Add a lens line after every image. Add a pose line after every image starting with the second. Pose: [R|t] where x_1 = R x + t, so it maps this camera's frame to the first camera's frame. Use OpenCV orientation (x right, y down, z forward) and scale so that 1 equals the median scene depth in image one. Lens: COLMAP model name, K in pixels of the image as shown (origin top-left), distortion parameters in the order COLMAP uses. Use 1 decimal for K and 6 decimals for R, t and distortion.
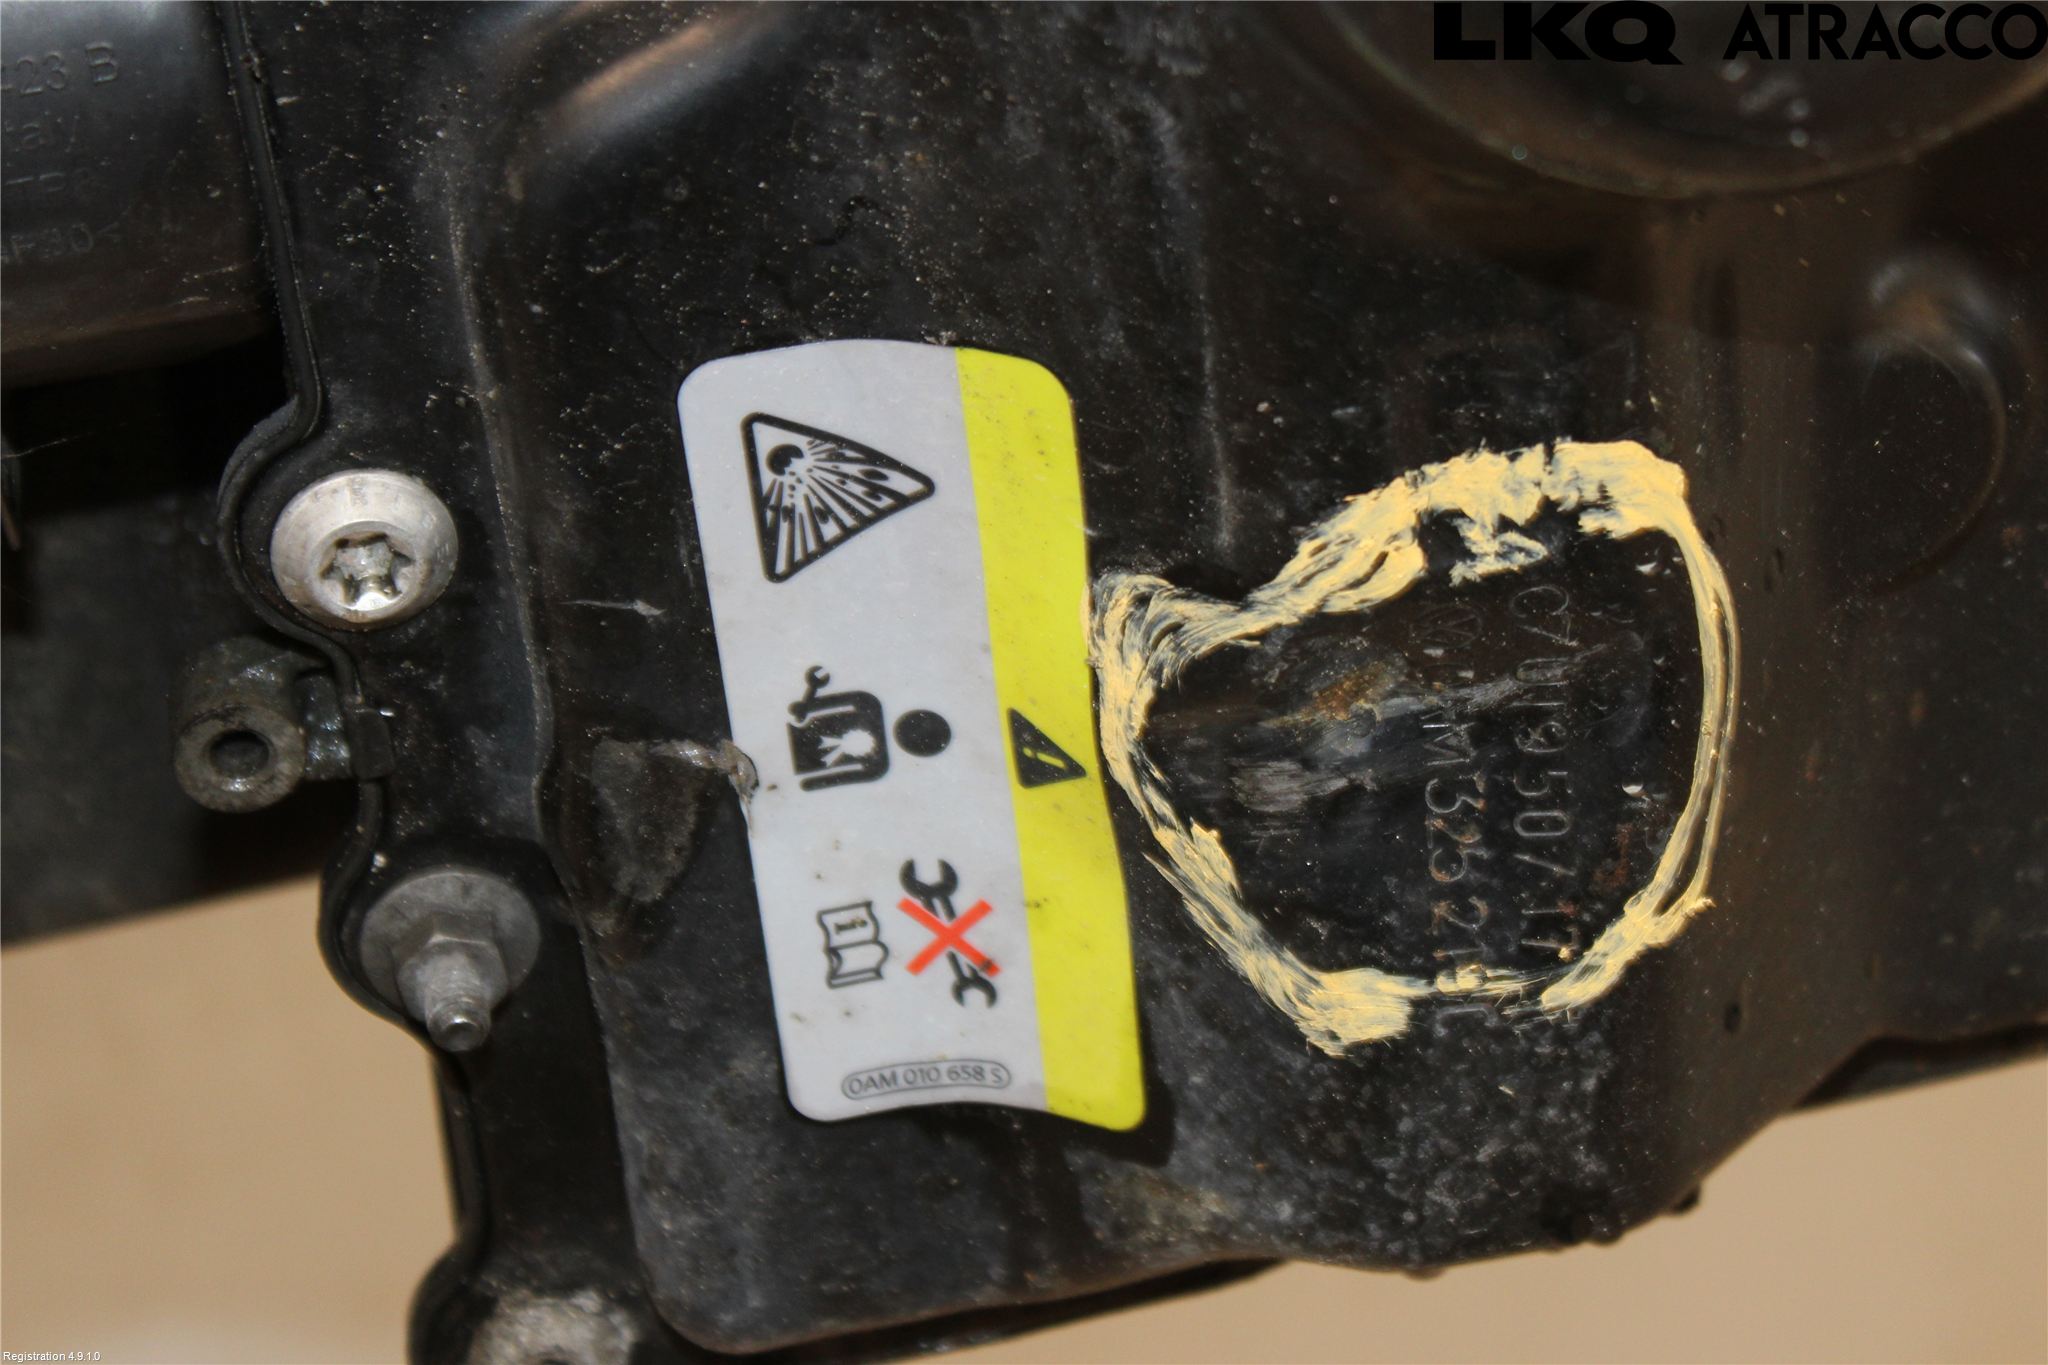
lens RADIAL K [[5164.4, 0, 1024.0], [0, 5164.4, 682.5], [0, 0, 1]] dist [0.068816, -0.206073]
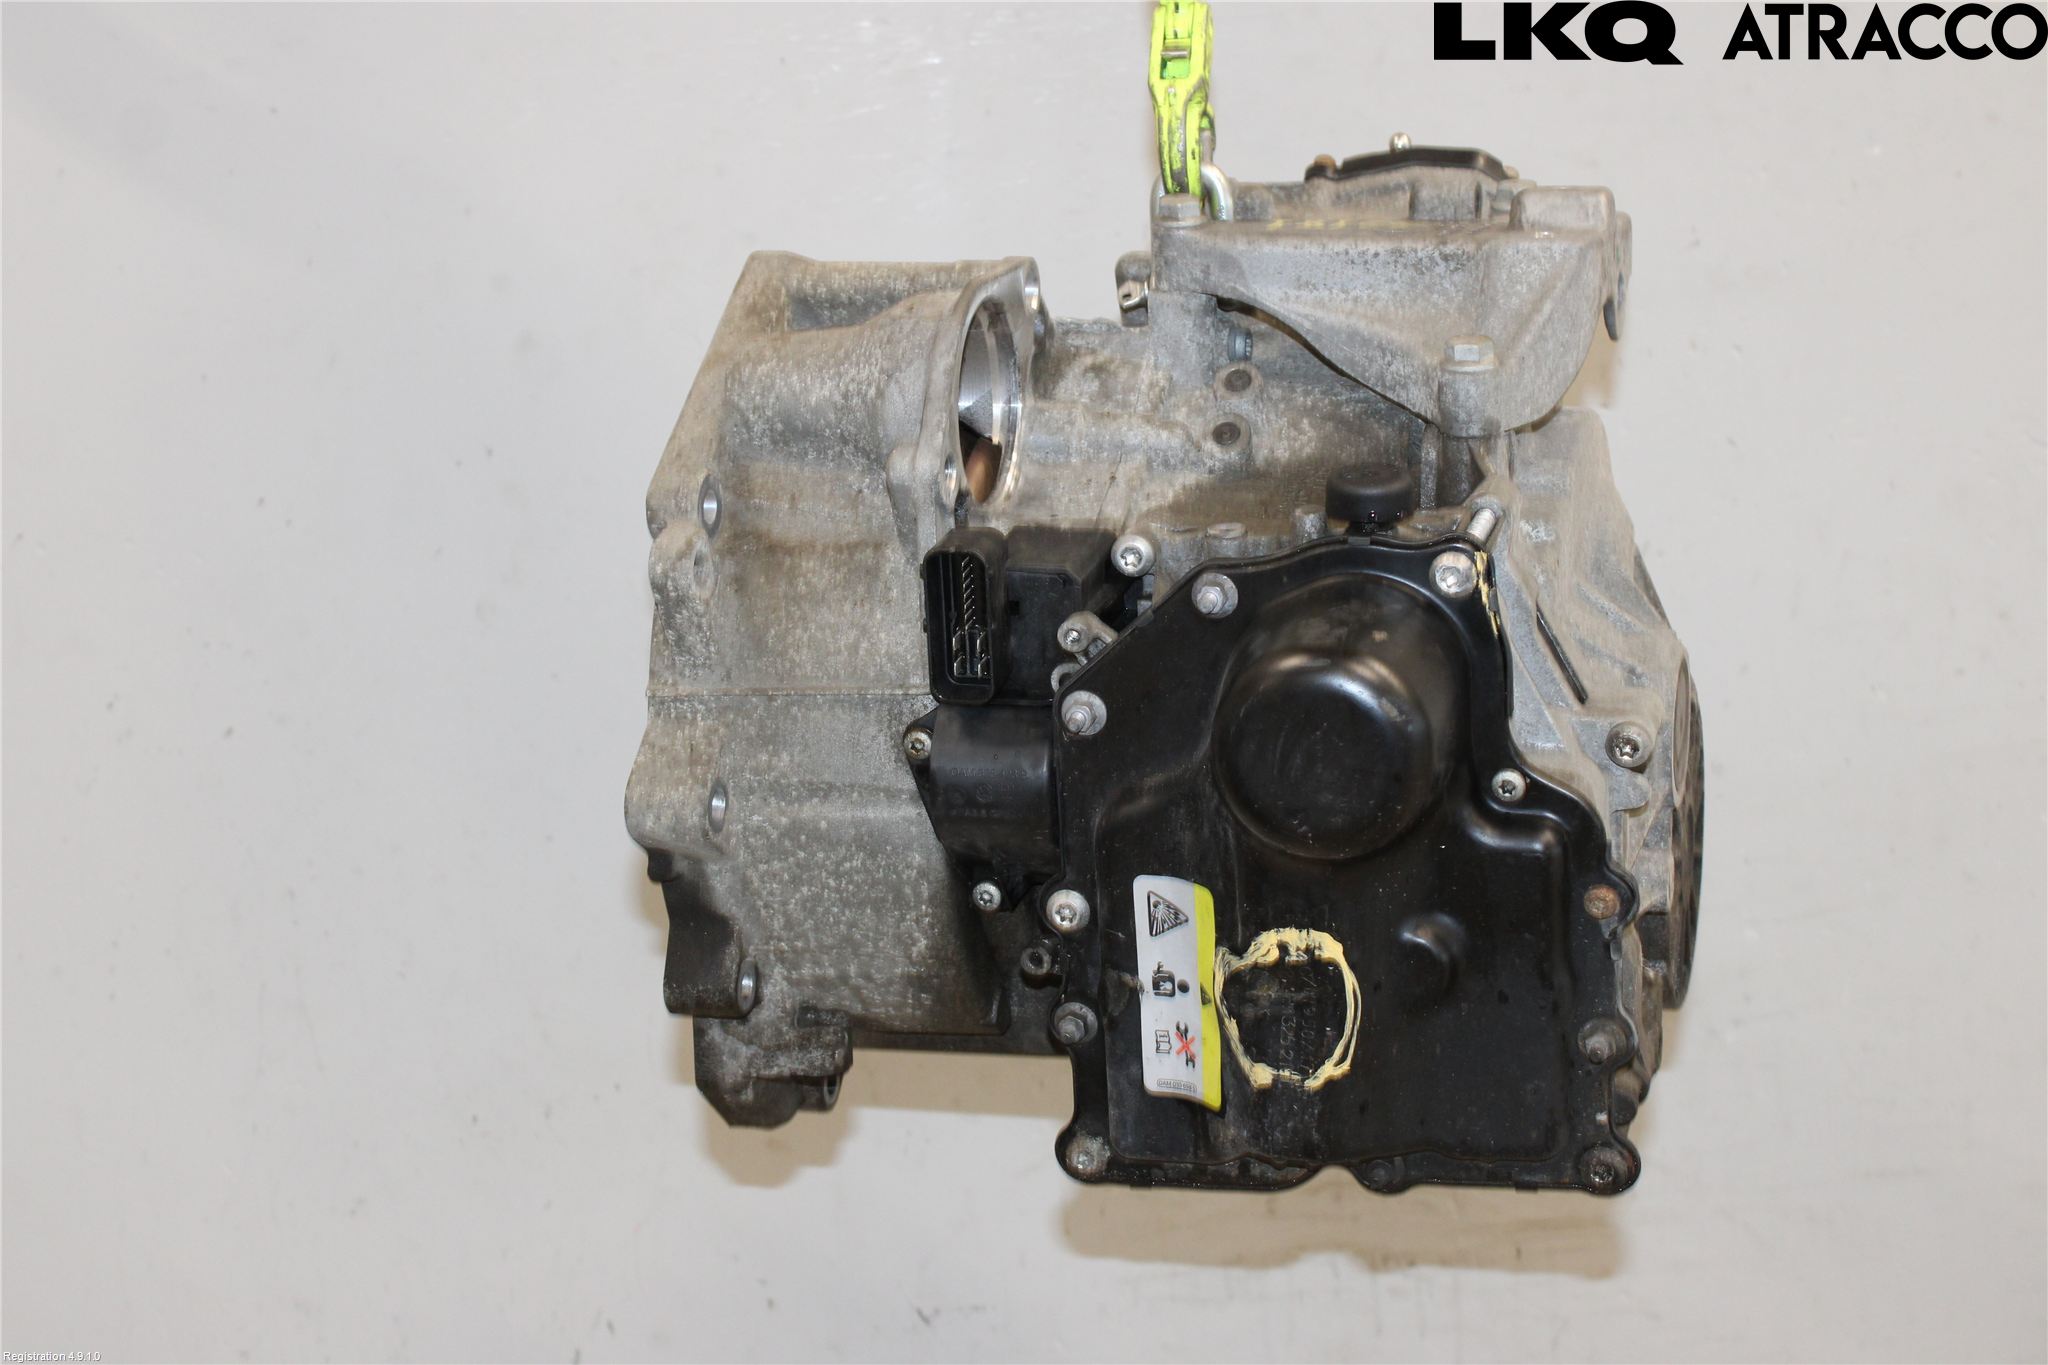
lens RADIAL K [[3307.0, 0, 1024.0], [0, 3307.0, 682.5], [0, 0, 1]] dist [-0.039418, -0.052578]
pose [[0.886855, 0.176834, -0.426870, 0.941879], [-0.287990, 0.934008, -0.211401, 0.373853], [0.361317, 0.310417, 0.879256, -1.404423]]
